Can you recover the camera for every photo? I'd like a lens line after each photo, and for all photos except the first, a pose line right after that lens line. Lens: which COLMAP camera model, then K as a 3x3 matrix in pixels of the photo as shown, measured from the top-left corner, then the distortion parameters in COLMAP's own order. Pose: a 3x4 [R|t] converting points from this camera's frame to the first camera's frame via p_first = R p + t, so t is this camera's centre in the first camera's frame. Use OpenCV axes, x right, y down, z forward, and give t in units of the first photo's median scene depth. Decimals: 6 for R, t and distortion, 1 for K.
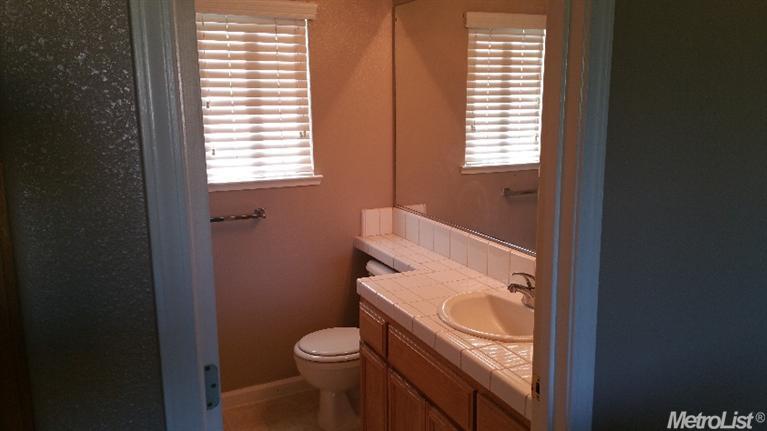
lens RADIAL K [[616.5, 0, 383.5], [0, 616.5, 215.5], [0, 0, 1]] dist [0.081240, -0.119910]
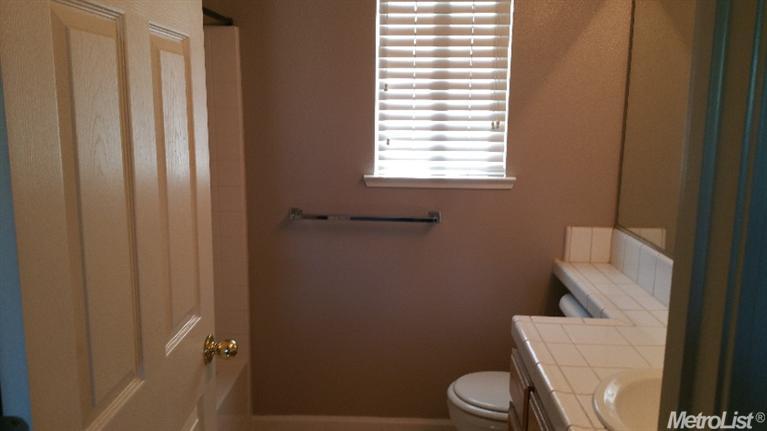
lens RADIAL K [[616.5, 0, 383.5], [0, 616.5, 215.5], [0, 0, 1]] dist [0.081240, -0.119910]
pose [[0.867997, 0.103985, -0.485559, 0.150697], [-0.107187, 0.994011, 0.021261, -0.015875], [0.484862, 0.033591, 0.873945, 0.228312]]
